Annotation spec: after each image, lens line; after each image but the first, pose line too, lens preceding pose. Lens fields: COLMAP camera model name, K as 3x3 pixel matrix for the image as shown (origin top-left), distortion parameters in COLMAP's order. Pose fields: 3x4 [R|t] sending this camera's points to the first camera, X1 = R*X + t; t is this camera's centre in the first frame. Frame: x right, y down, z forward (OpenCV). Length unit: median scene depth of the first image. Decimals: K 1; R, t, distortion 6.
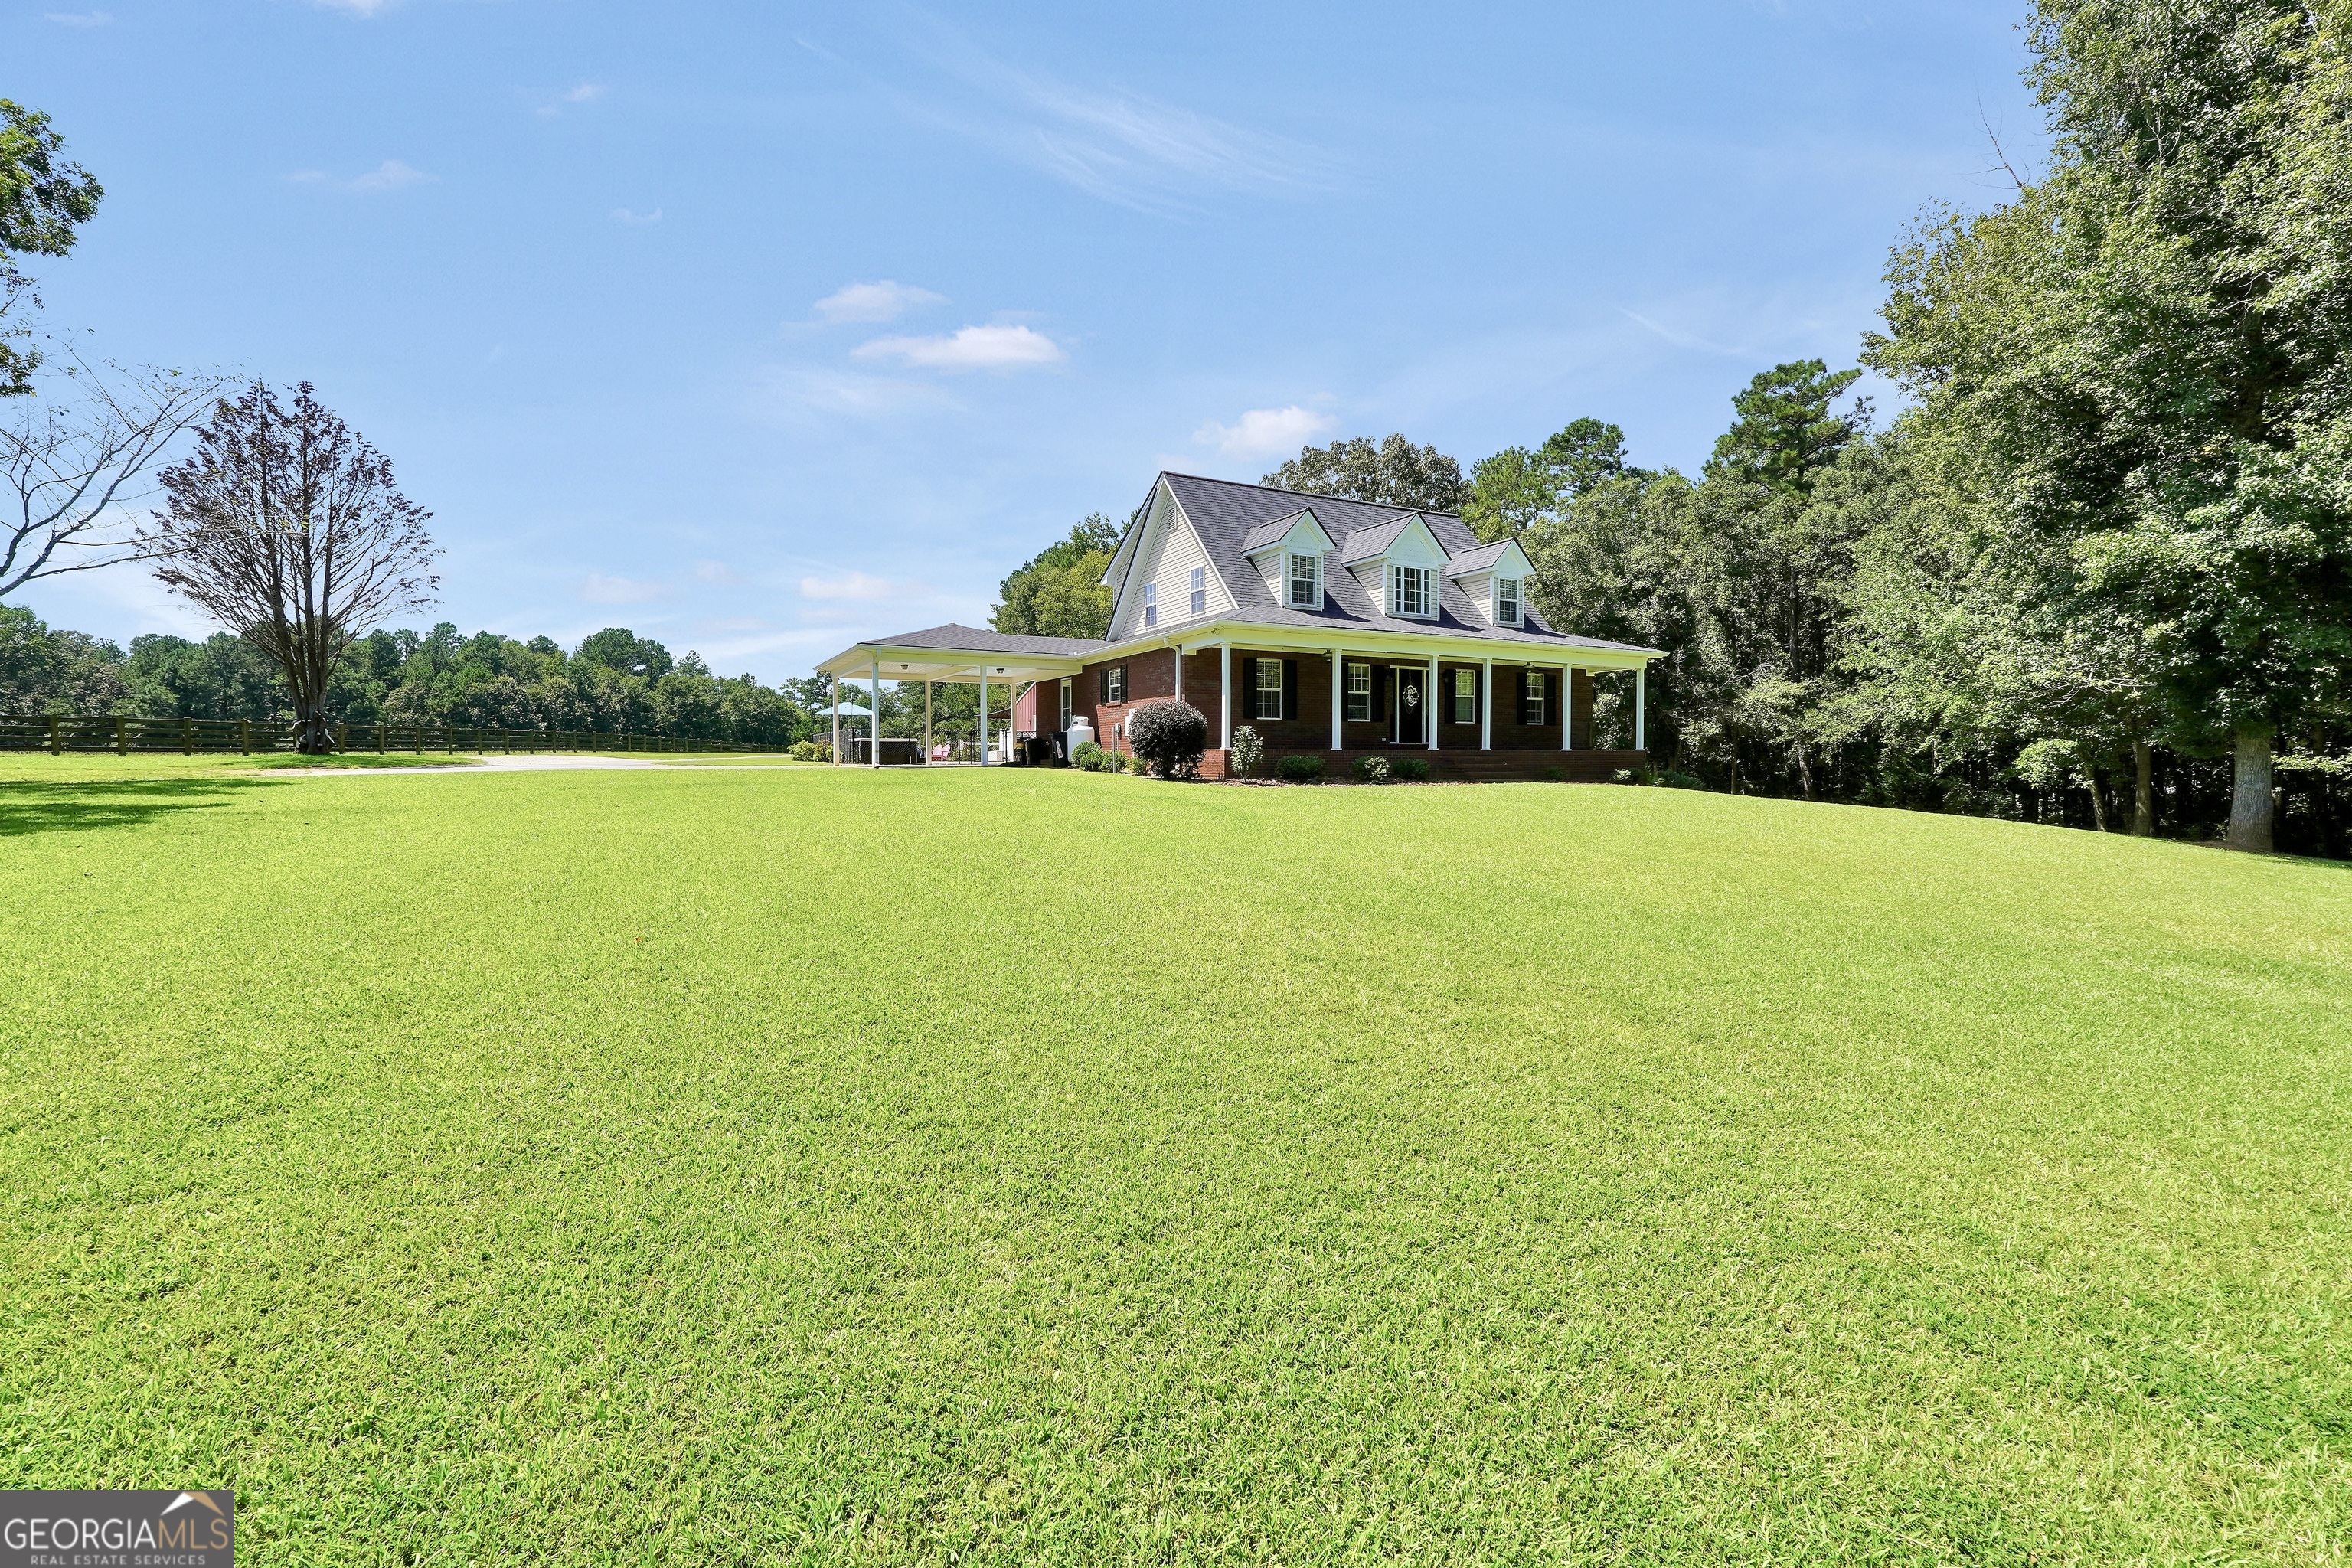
lens RADIAL K [[994.7, 0, 1164.3], [0, 994.7, 786.1], [0, 0, 1]] dist [-0.019568, 0.008157]
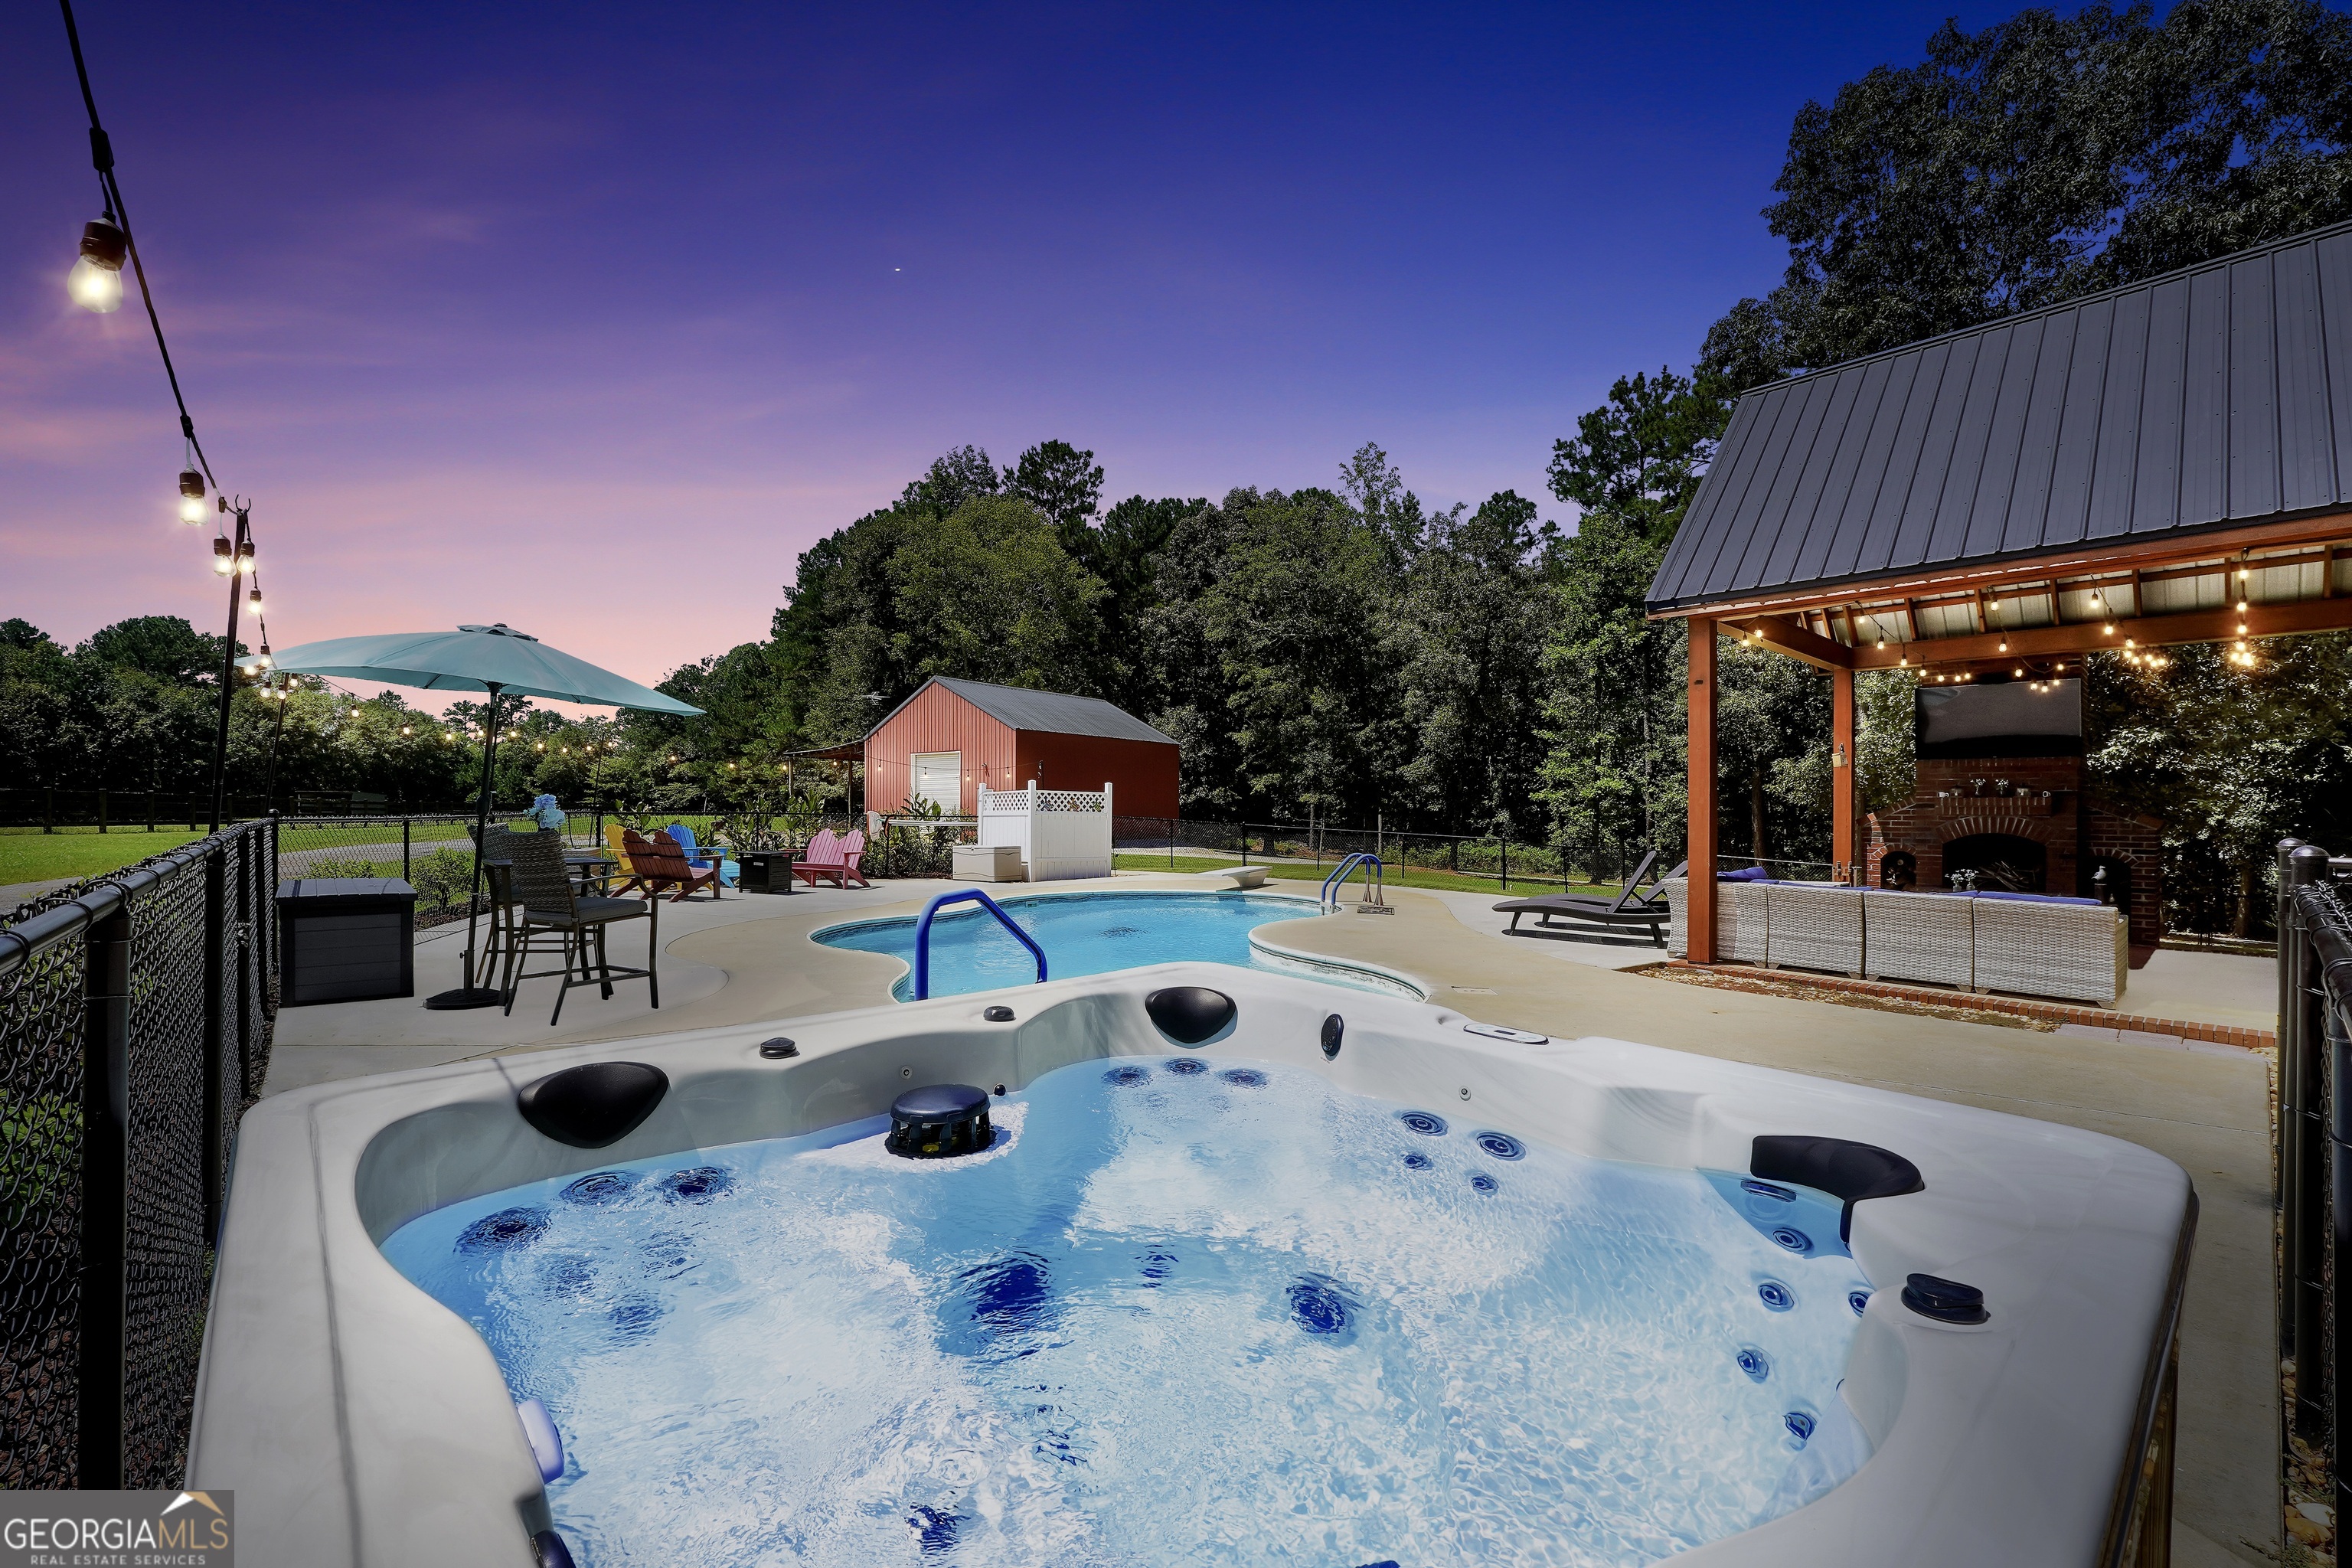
lens RADIAL K [[997.4, 0, 1173.6], [0, 997.4, 813.3], [0, 0, 1]] dist [-0.023746, 0.007753]
pose [[0.967197, 0.006438, 0.253945, -0.058740], [-0.001201, 0.999783, -0.020775, -0.012454], [-0.254024, 0.019789, 0.966995, 0.193213]]
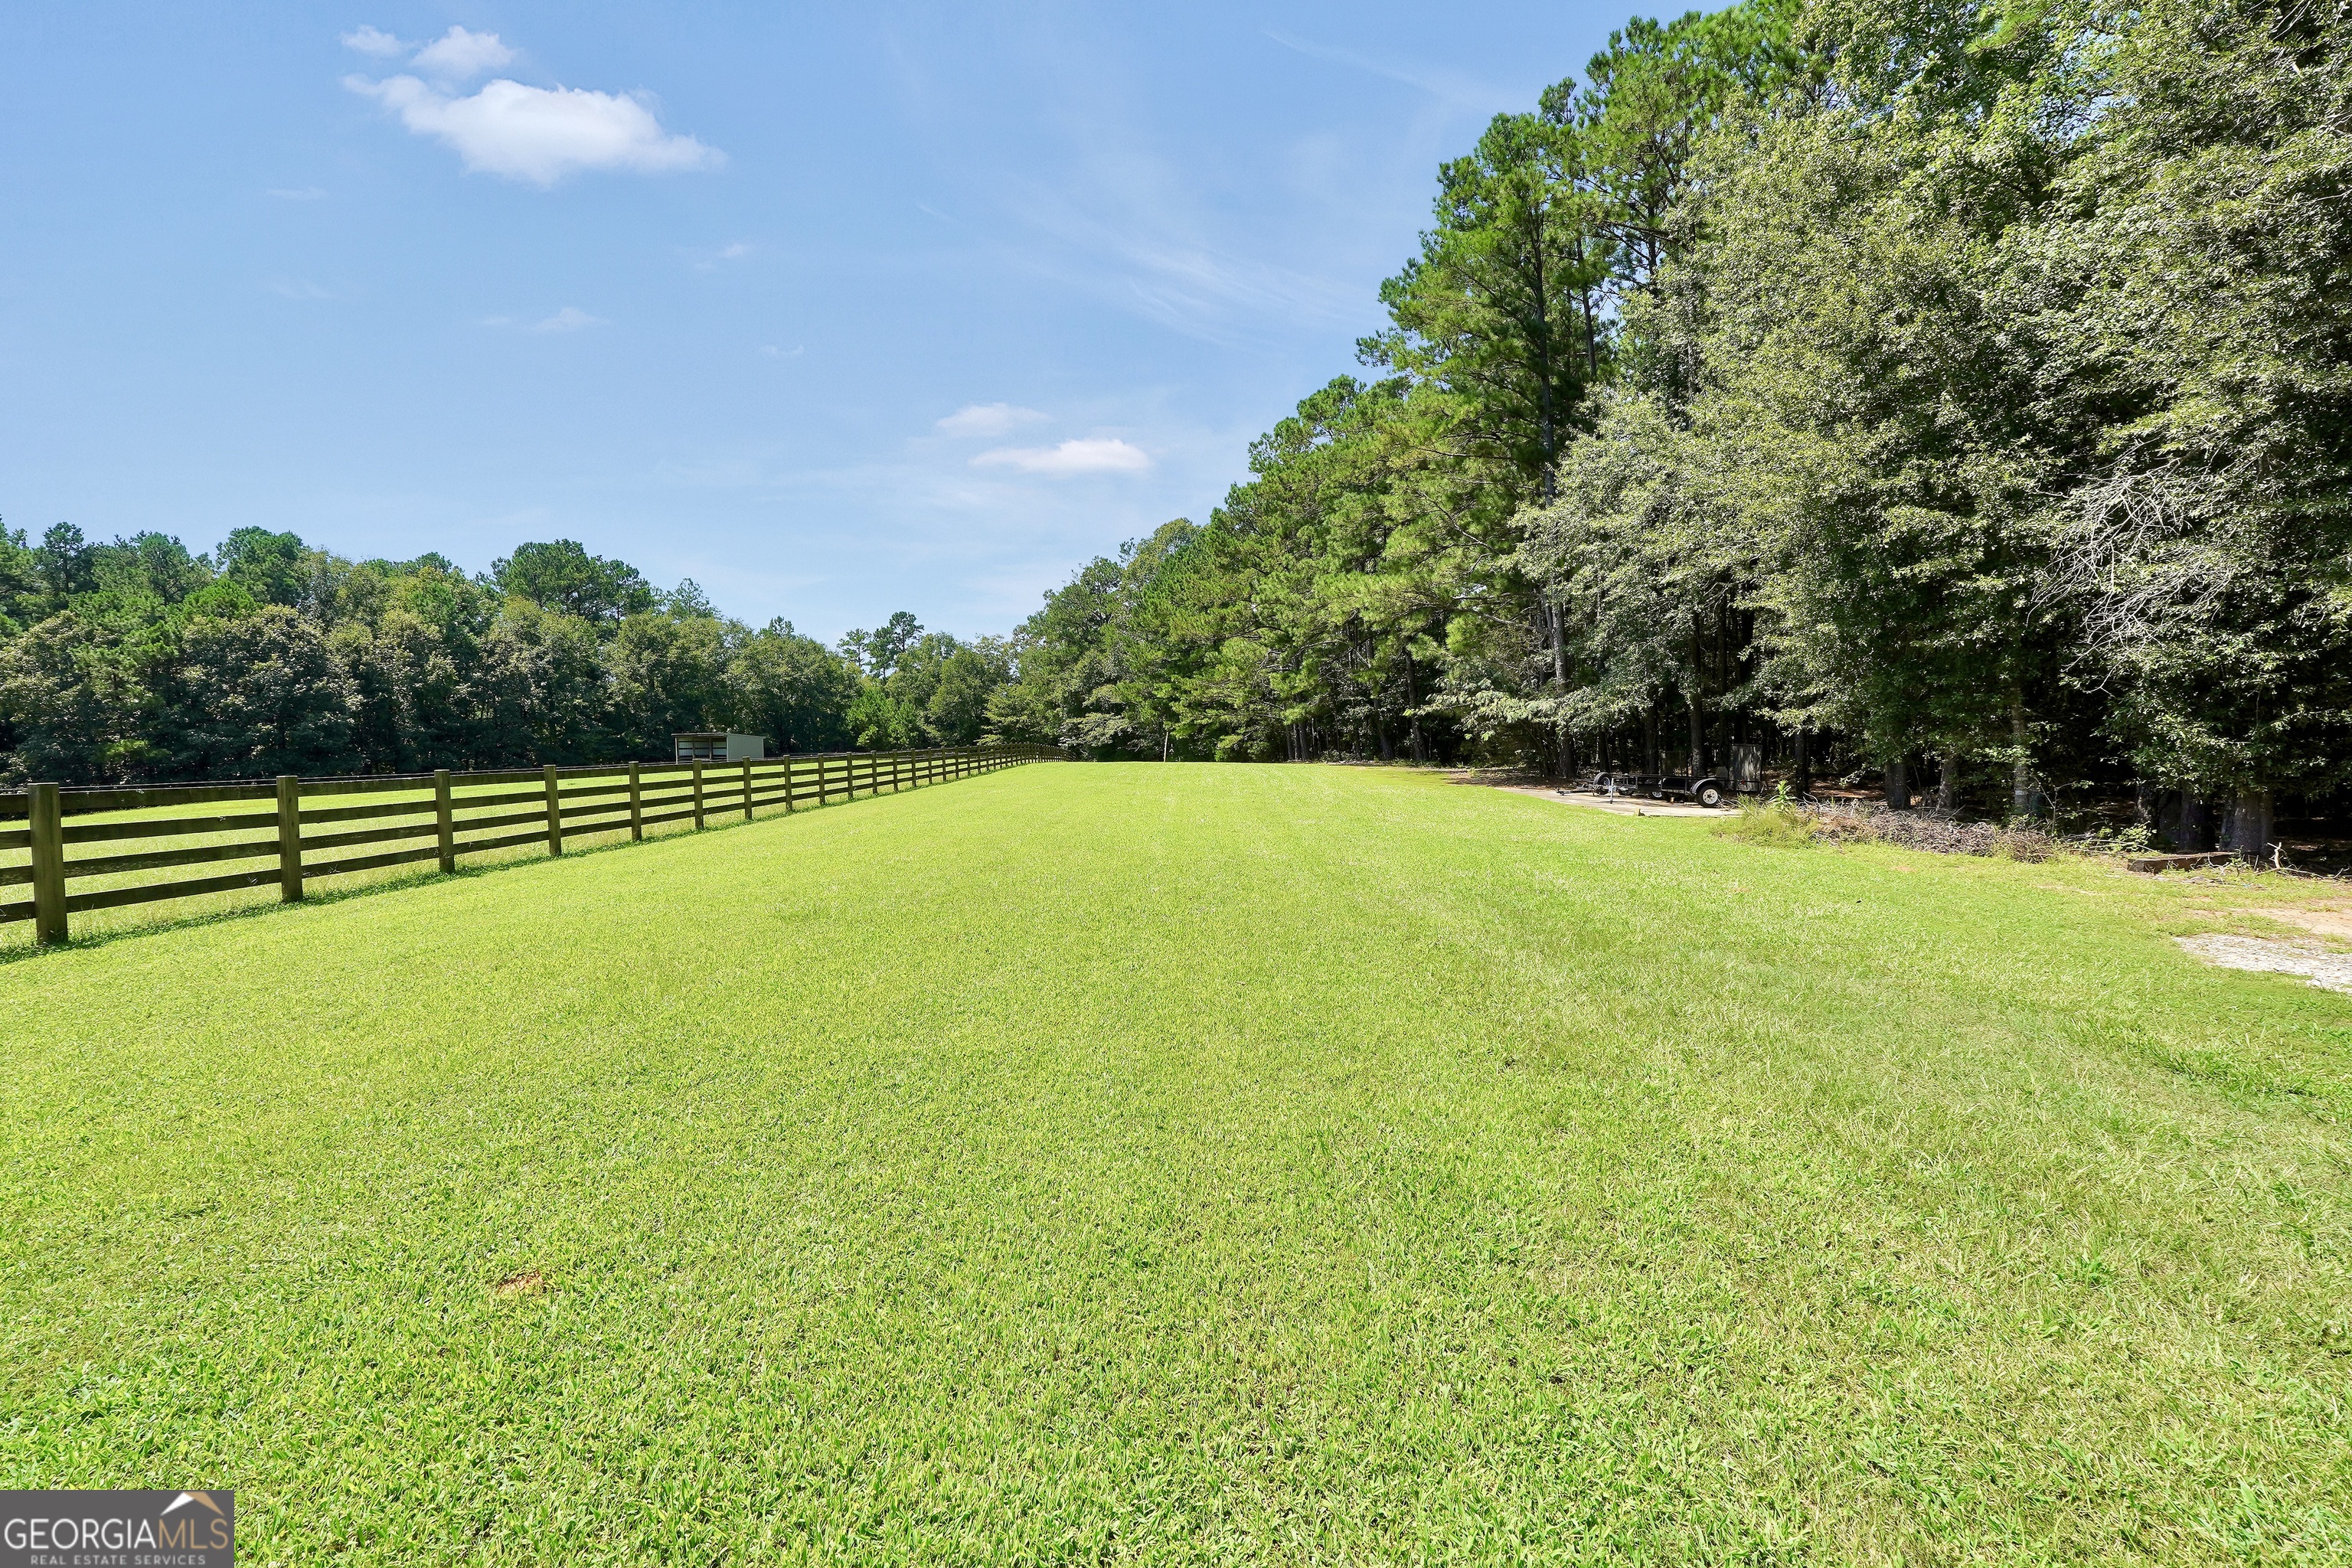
lens RADIAL K [[1002.6, 0, 1167.9], [0, 1002.6, 786.4], [0, 0, 1]] dist [-0.019702, 0.009717]
pose [[0.996265, -0.006501, -0.086101, -0.144143], [0.008474, 0.999709, 0.022568, -0.021941], [0.085929, -0.023213, 0.996031, 0.459926]]
